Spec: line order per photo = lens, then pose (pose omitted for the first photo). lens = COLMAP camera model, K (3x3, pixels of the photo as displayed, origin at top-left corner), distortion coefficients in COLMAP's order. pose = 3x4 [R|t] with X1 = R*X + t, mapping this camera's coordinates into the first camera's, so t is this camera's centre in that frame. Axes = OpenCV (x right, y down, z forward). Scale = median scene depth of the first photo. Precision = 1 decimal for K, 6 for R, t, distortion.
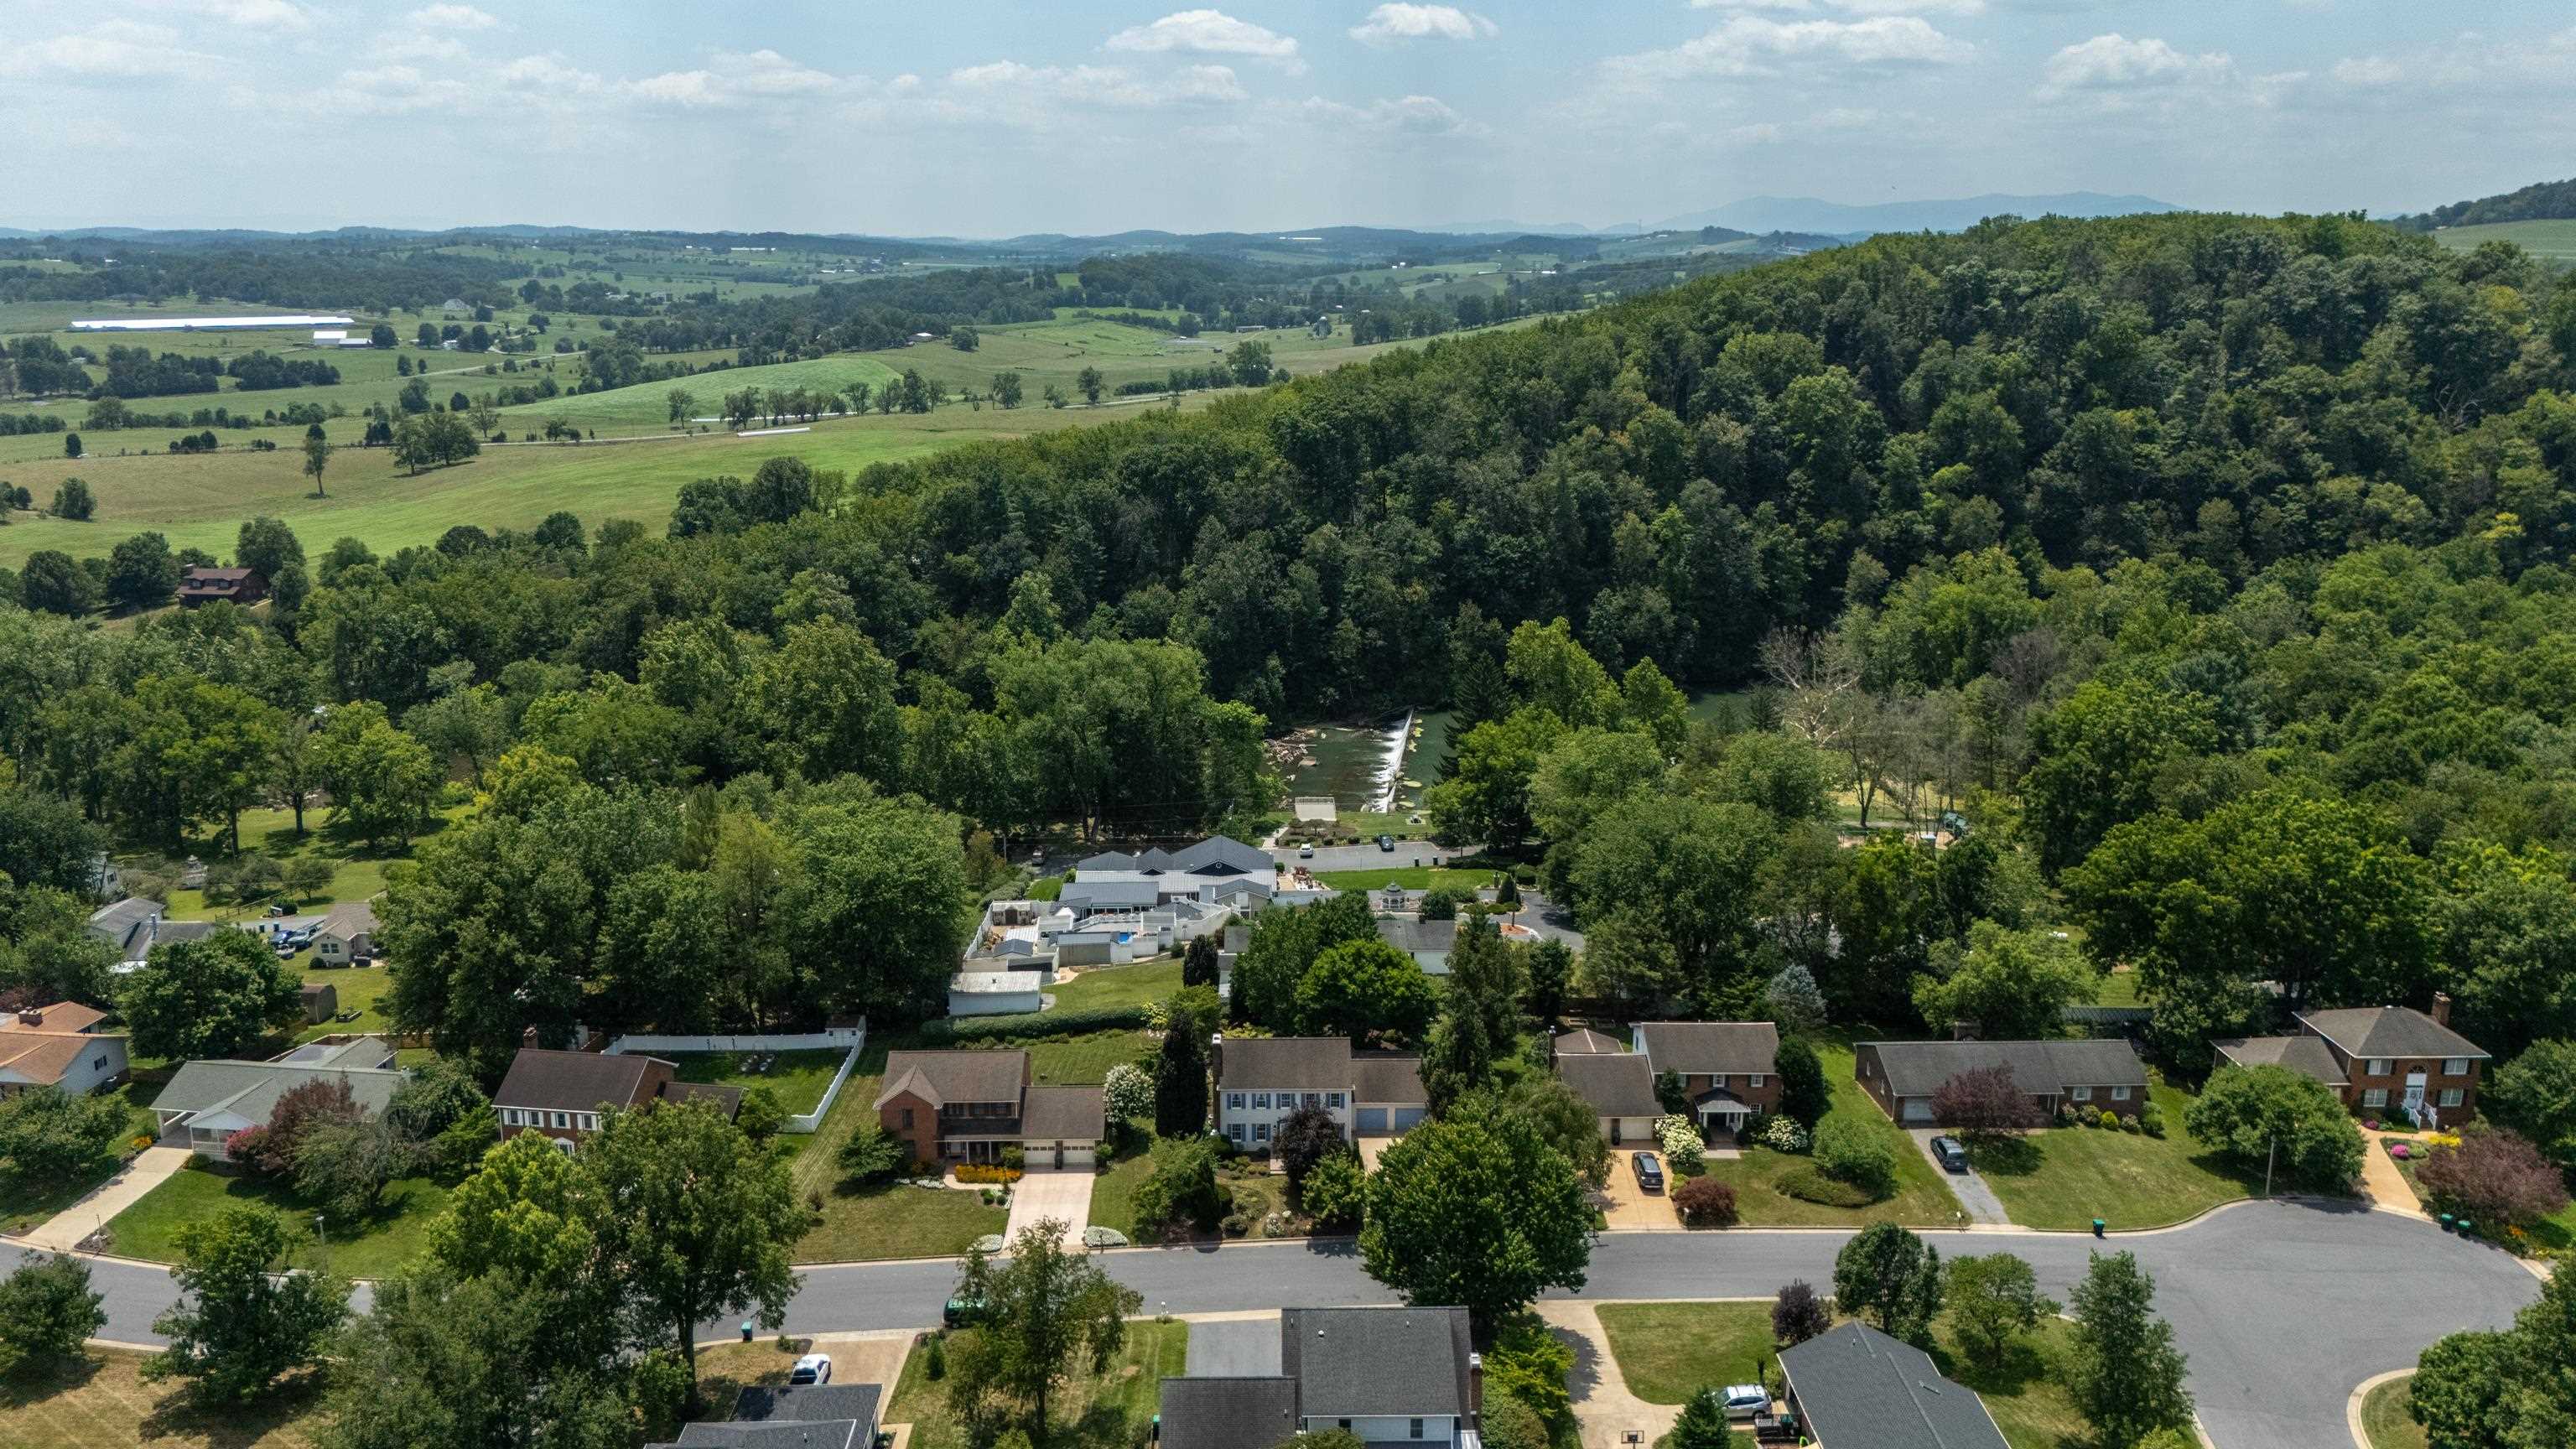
lens RADIAL K [[1880.2, 0, 1281.3], [0, 1880.2, 743.4], [0, 0, 1]] dist [0.087318, -0.098740]
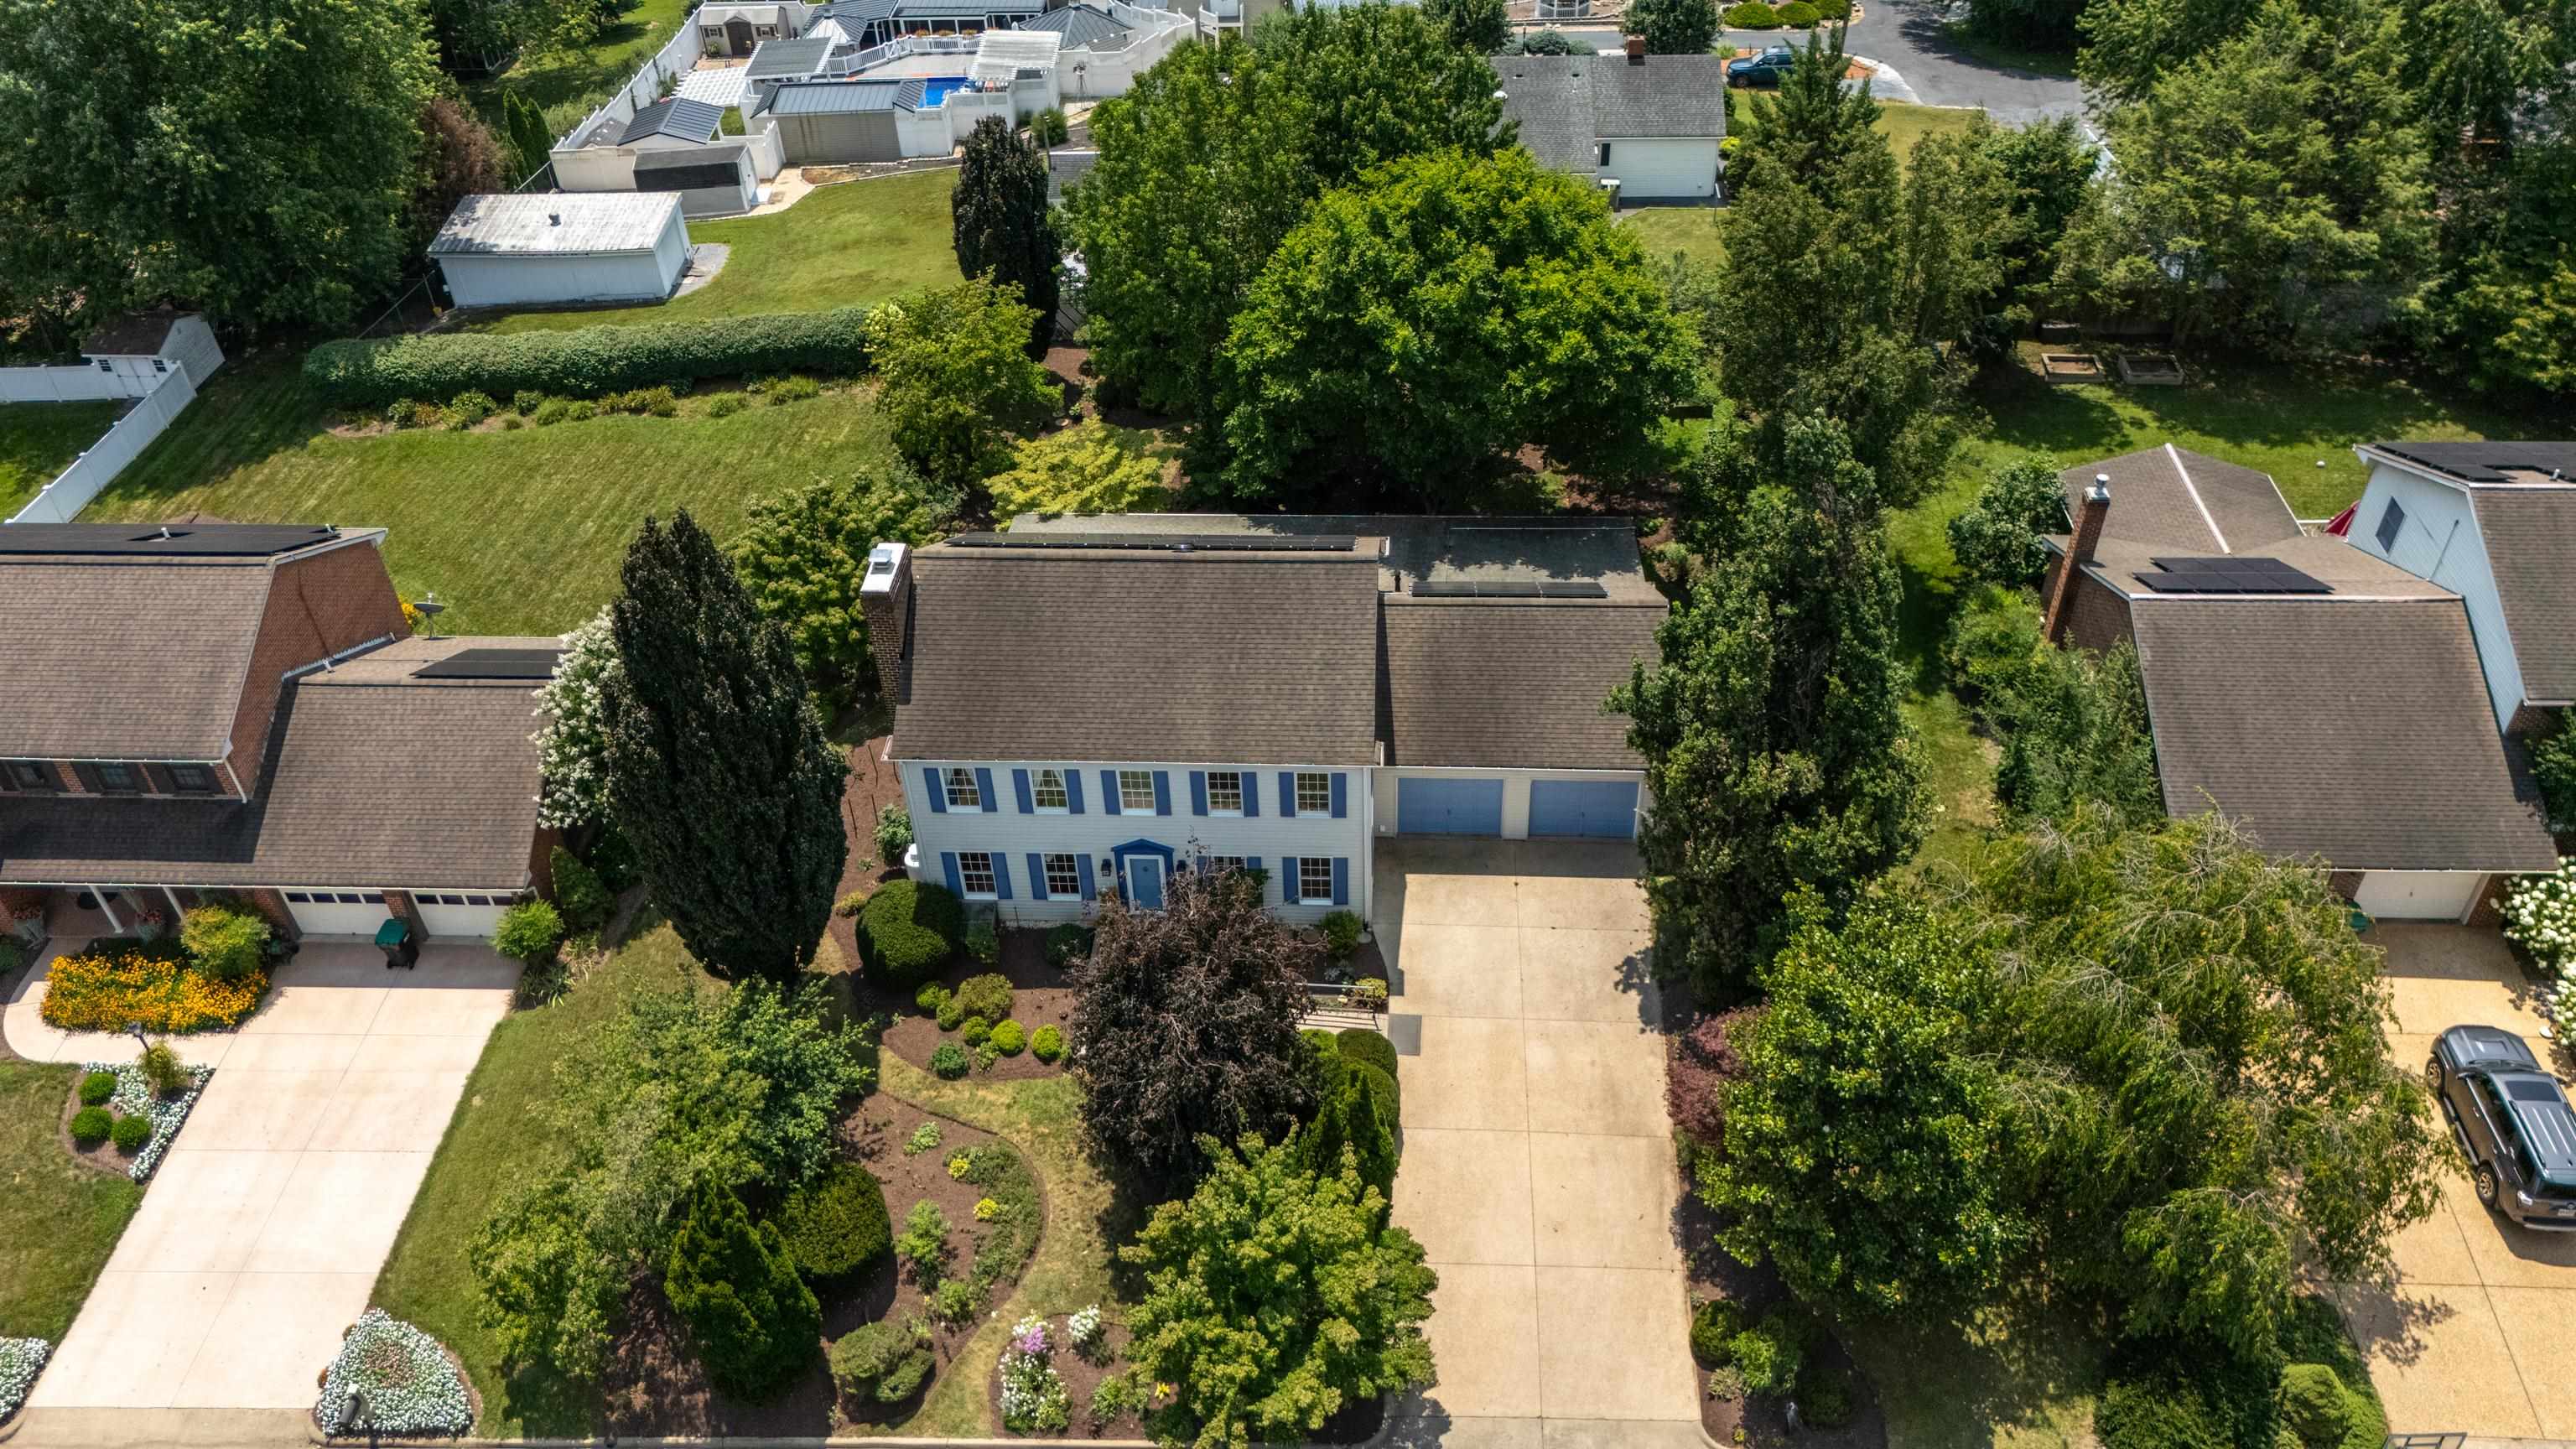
lens RADIAL K [[1887.7, 0, 1288.0], [0, 1887.7, 724.5], [0, 0, 1]] dist [0.090315, -0.096829]
pose [[0.997321, 0.020565, -0.070203, 0.037351], [0.012142, 0.899825, 0.436083, 0.049632], [0.072139, -0.435767, 0.897164, 0.636563]]
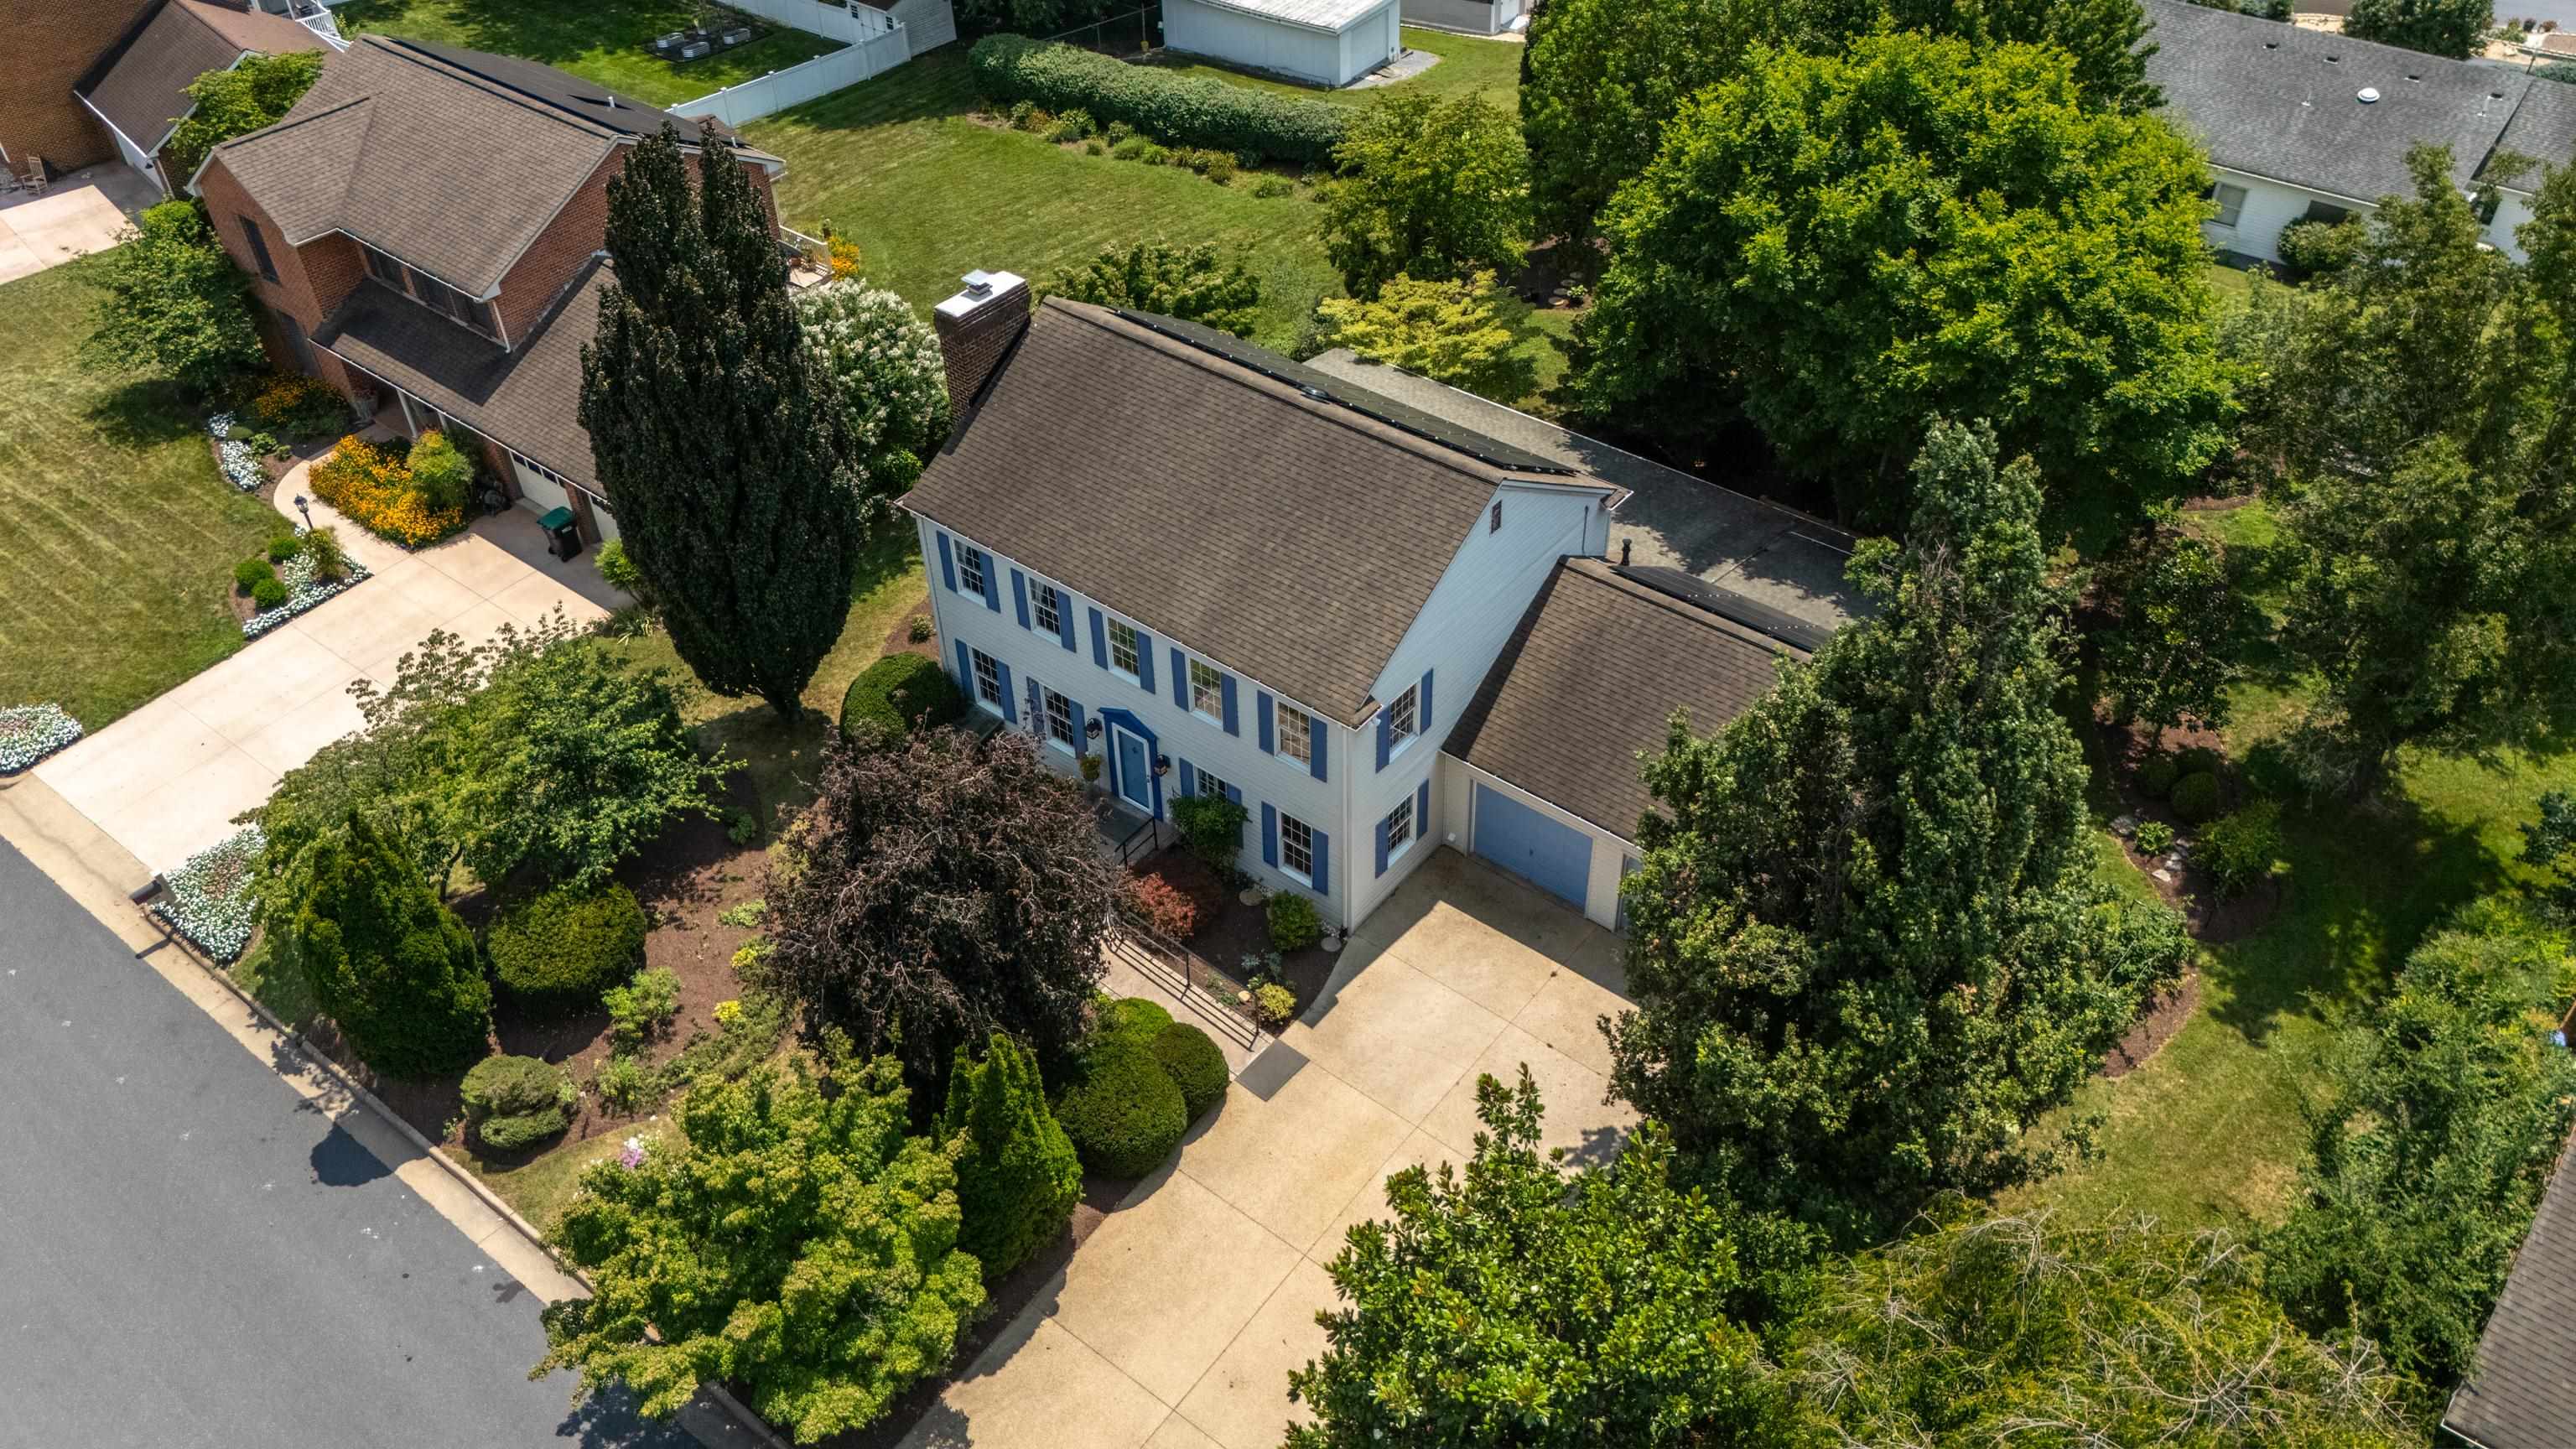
lens RADIAL K [[1887.7, 0, 1288.0], [0, 1887.7, 724.5], [0, 0, 1]] dist [0.090315, -0.096829]
pose [[0.776281, 0.400659, -0.486682, 0.111567], [-0.140850, 0.862759, 0.485601, 0.070906], [0.614450, -0.308414, 0.726177, 0.711817]]
